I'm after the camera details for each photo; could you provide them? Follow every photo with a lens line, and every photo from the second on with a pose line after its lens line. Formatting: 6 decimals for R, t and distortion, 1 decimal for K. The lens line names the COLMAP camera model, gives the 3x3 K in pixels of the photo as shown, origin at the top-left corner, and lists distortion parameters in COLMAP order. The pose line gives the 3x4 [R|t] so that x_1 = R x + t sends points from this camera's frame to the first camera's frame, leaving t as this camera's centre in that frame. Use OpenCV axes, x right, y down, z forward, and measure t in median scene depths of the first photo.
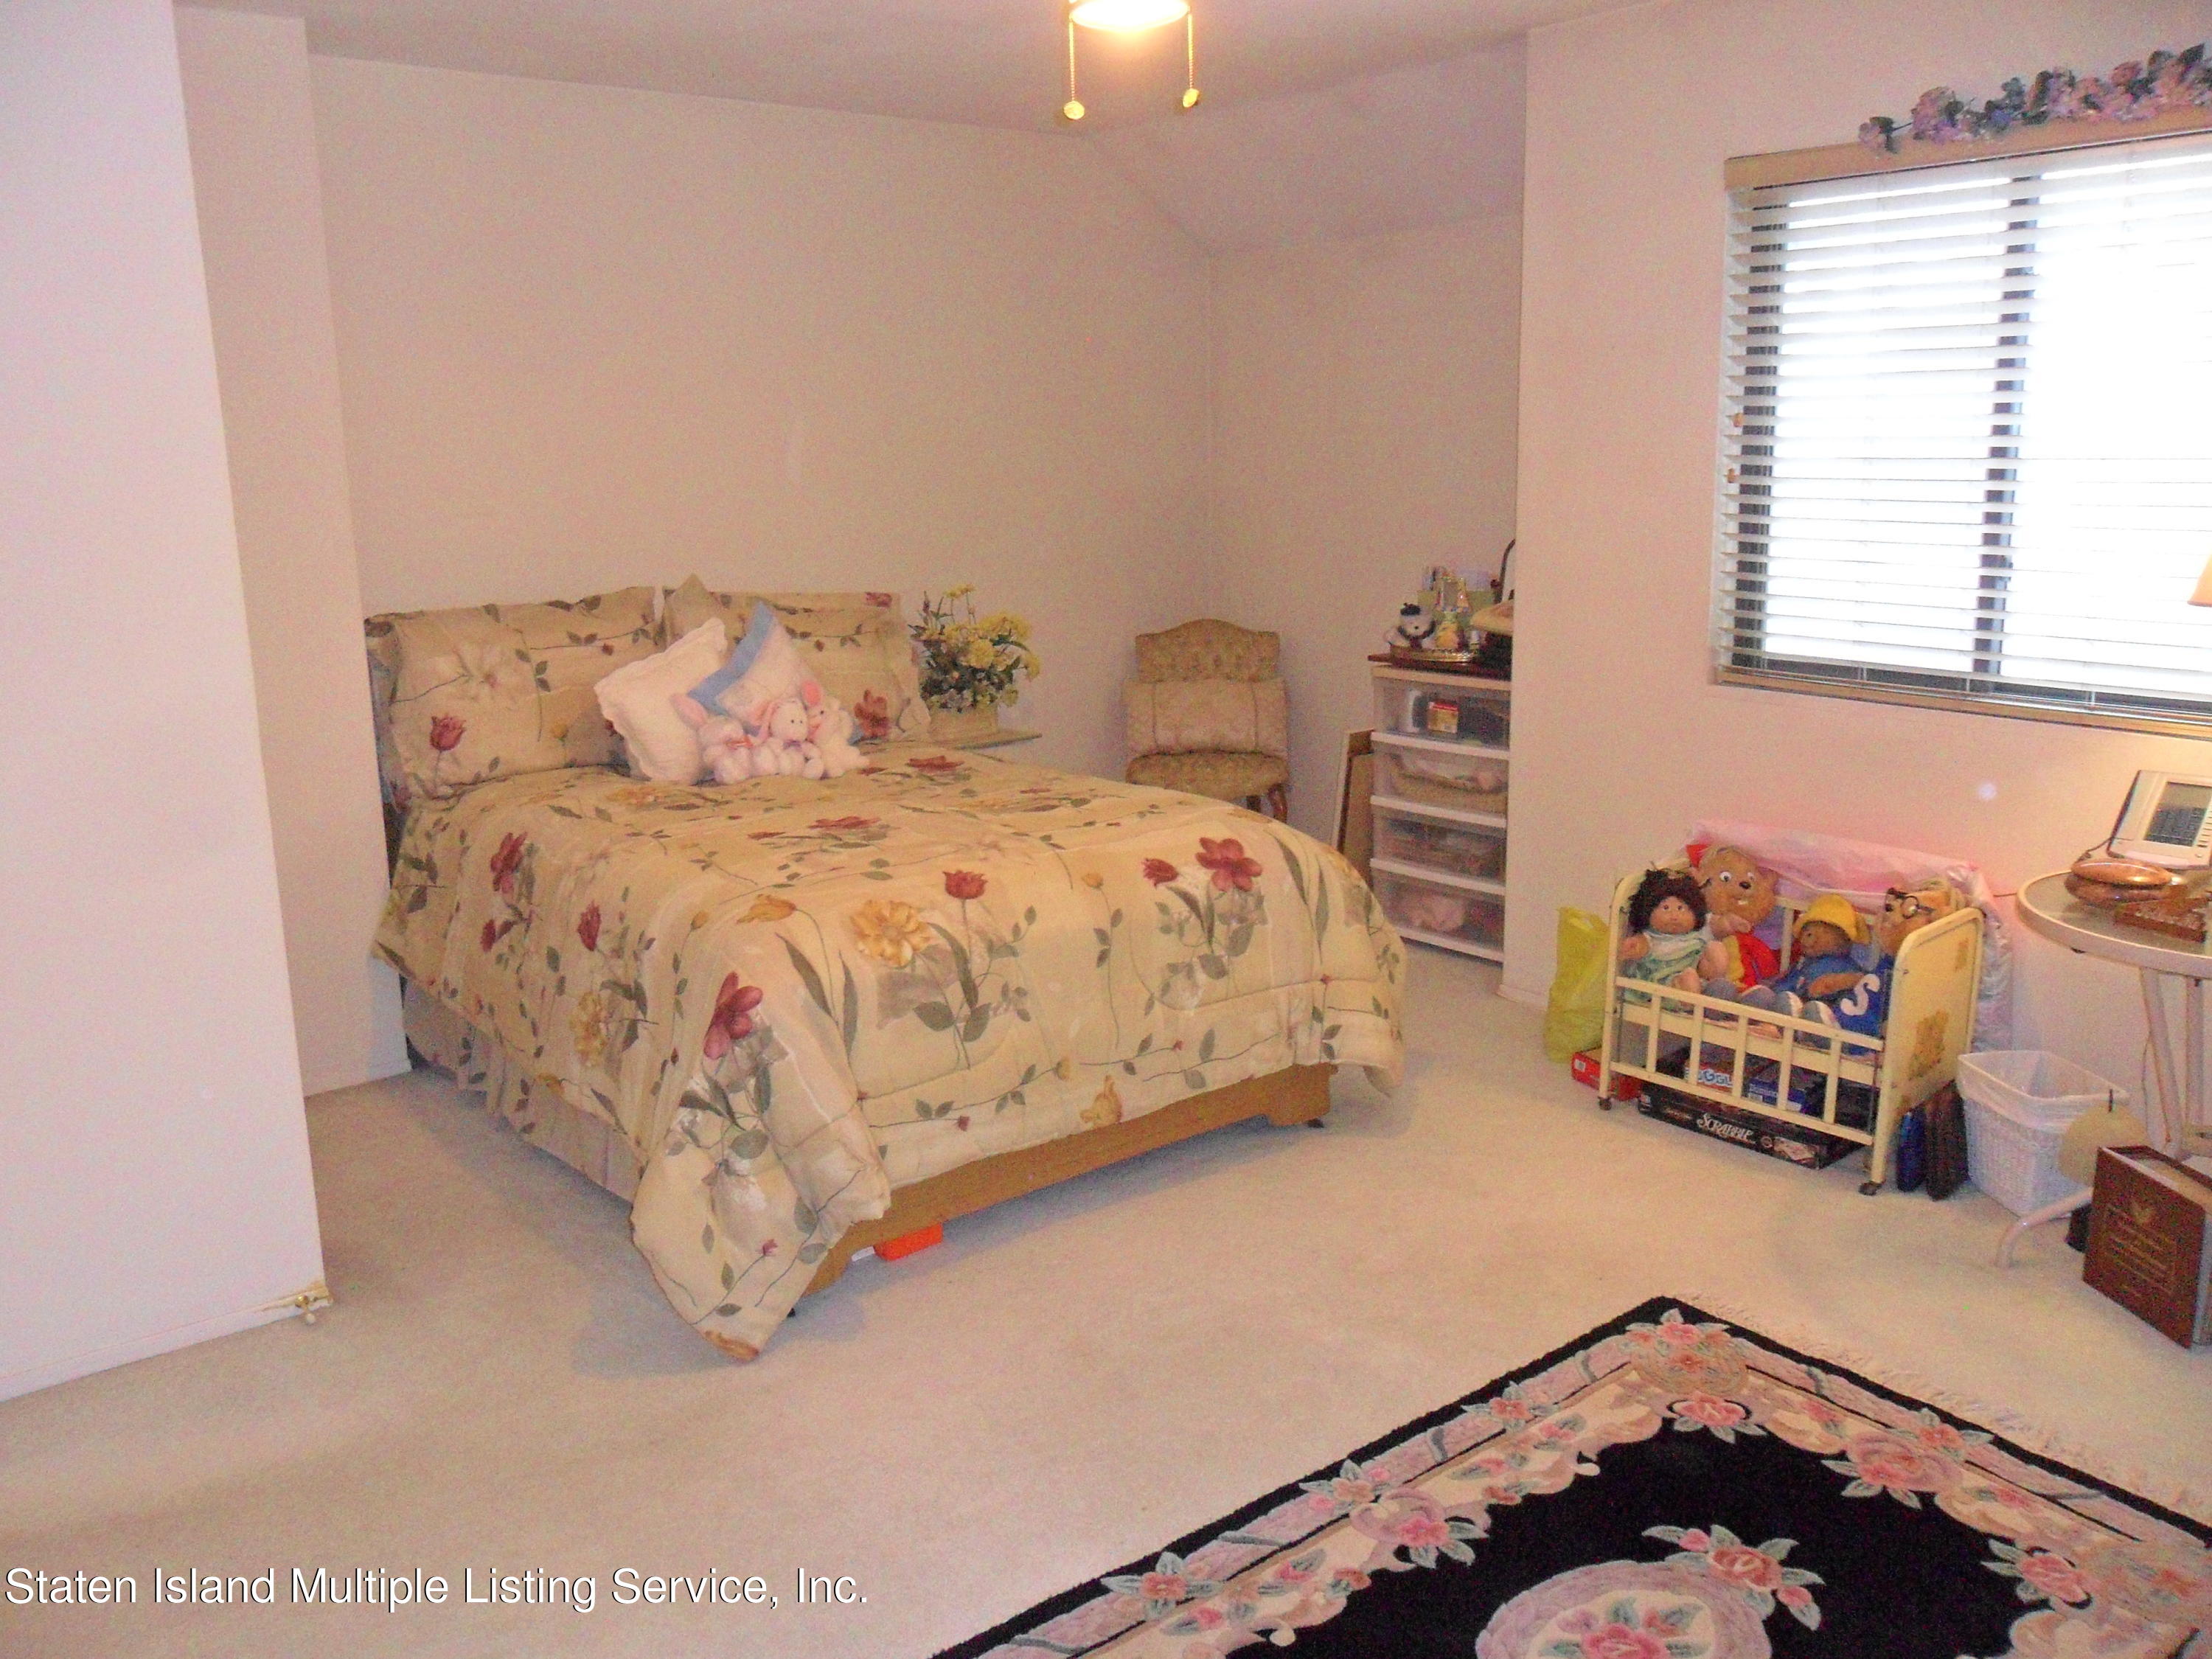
lens RADIAL K [[1808.6, 0, 1106.0], [0, 1808.6, 829.5], [0, 0, 1]] dist [-0.052245, 0.074839]
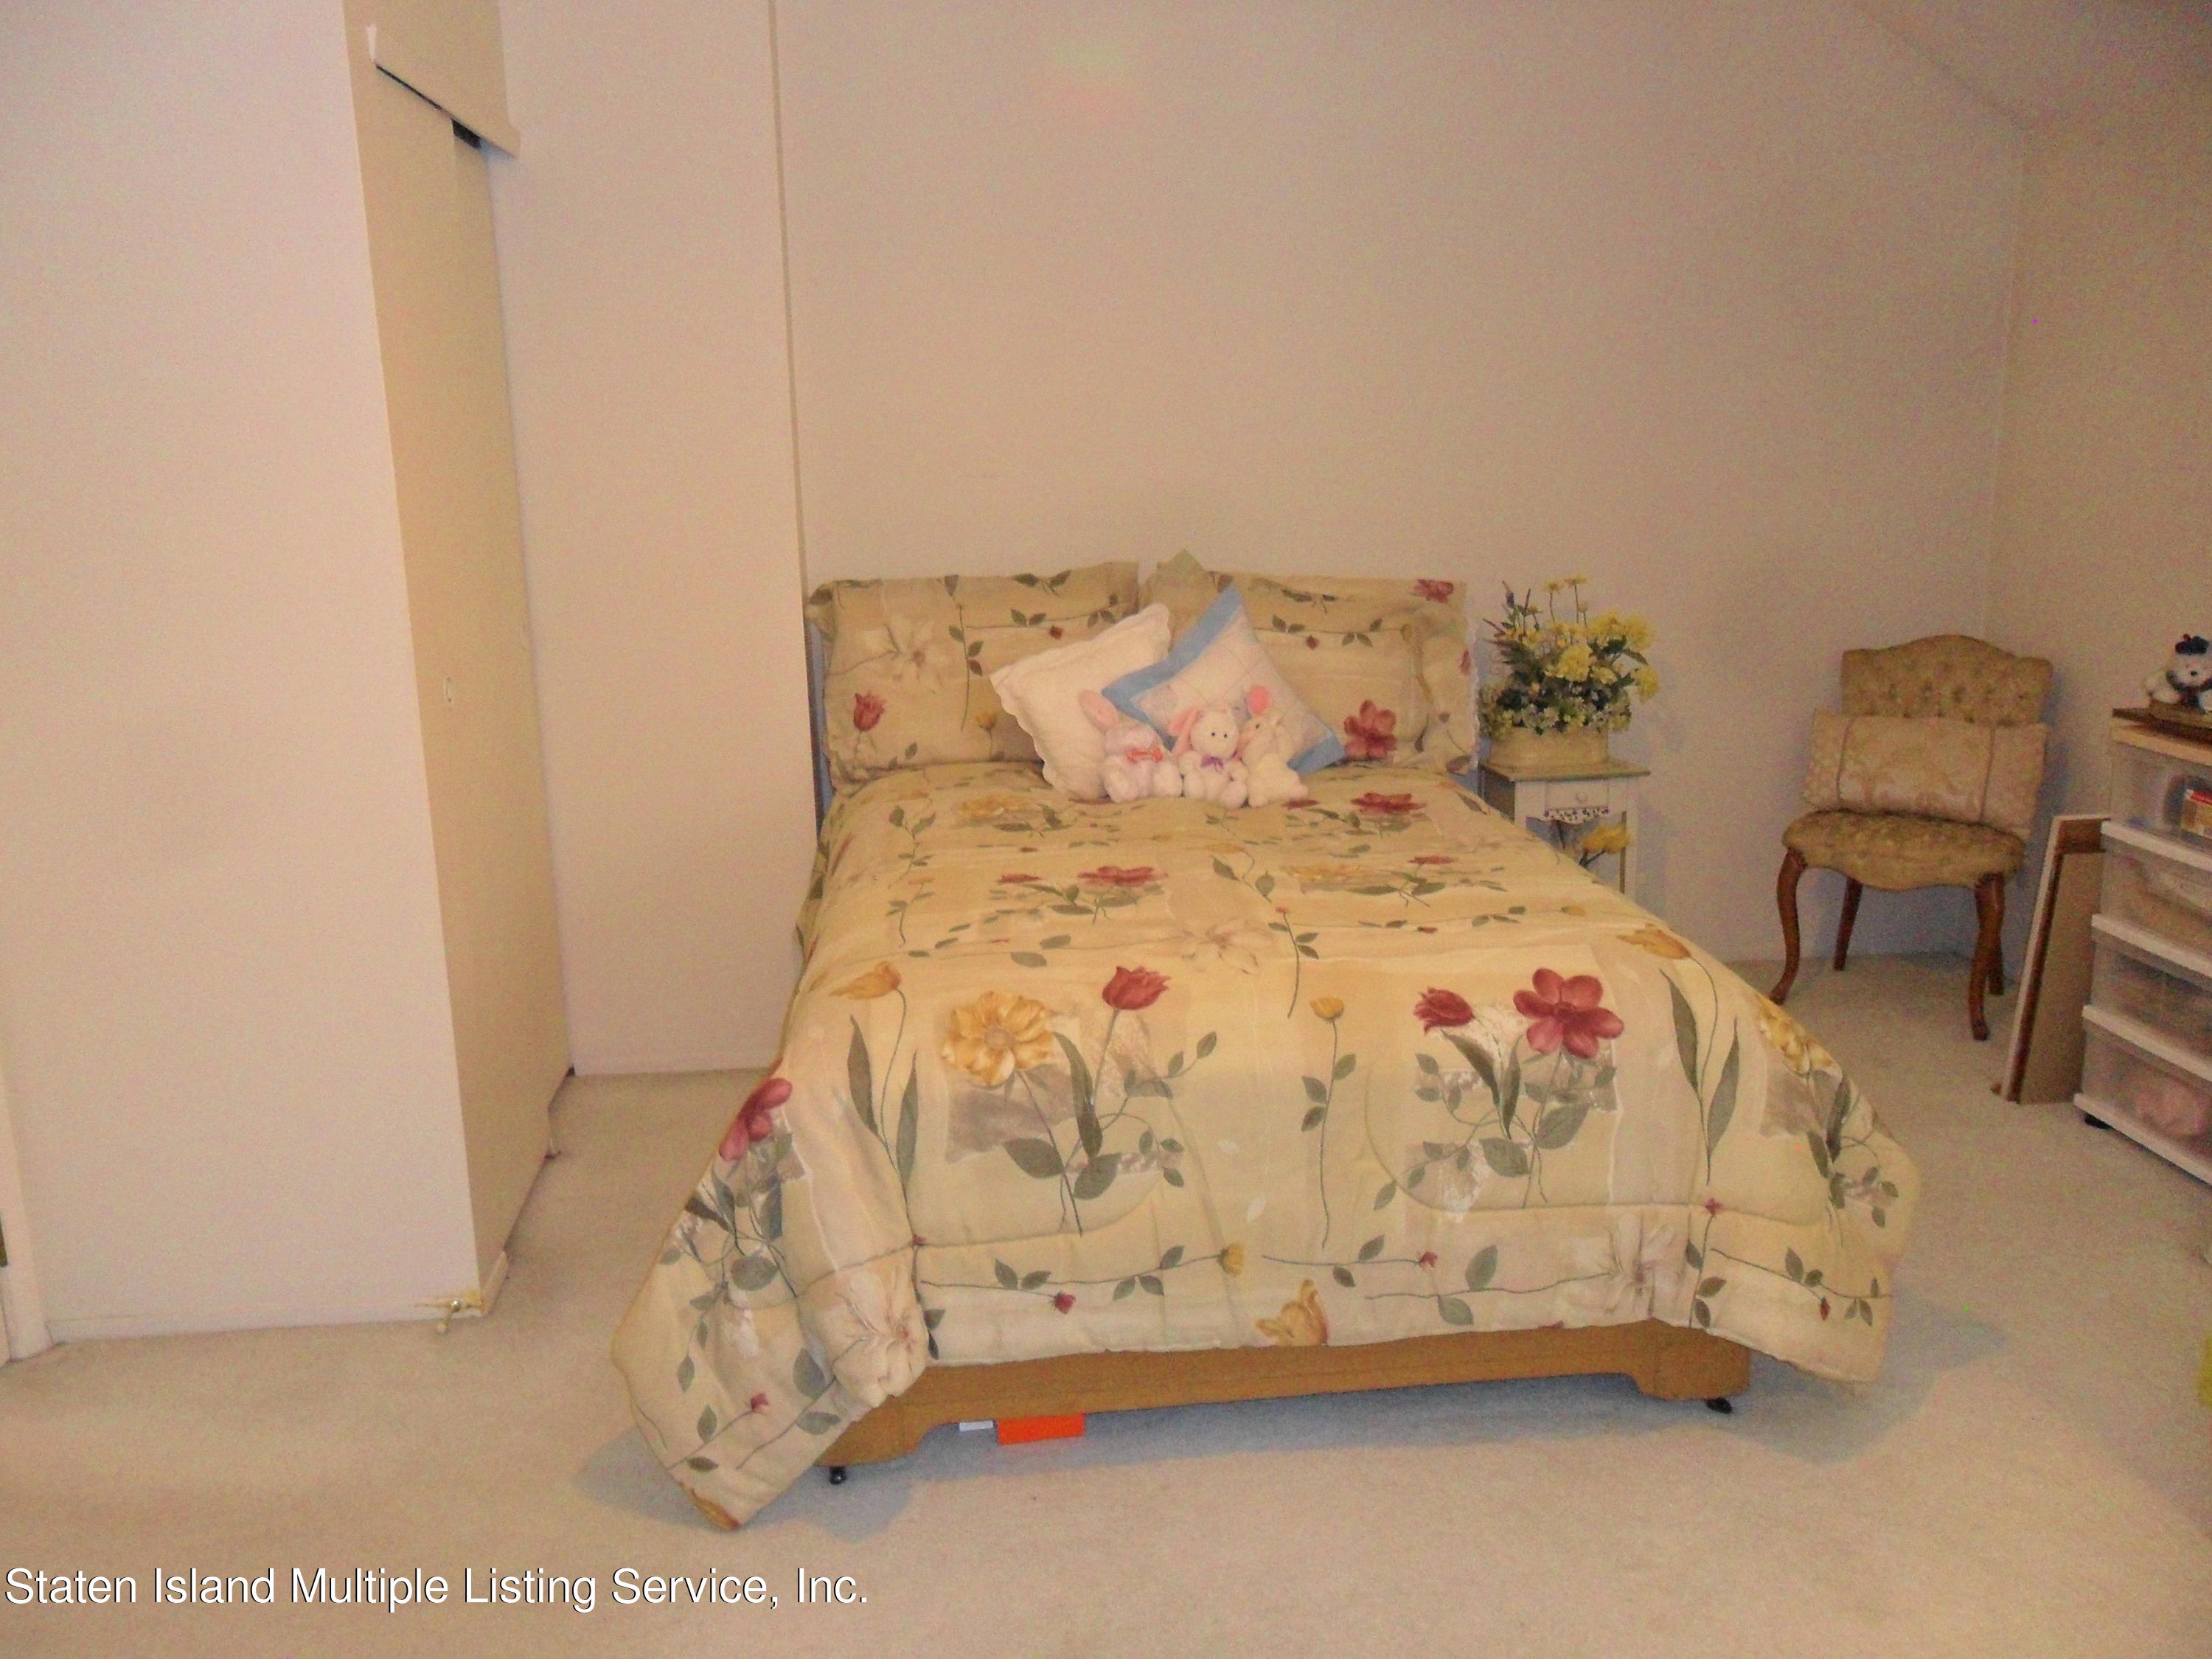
lens RADIAL K [[1808.6, 0, 1106.0], [0, 1808.6, 829.5], [0, 0, 1]] dist [-0.052245, 0.074839]
pose [[0.832315, 0.122552, -0.540585, 0.285469], [-0.108179, 0.992413, 0.058423, -0.071527], [0.543644, 0.009854, 0.839258, 0.333940]]
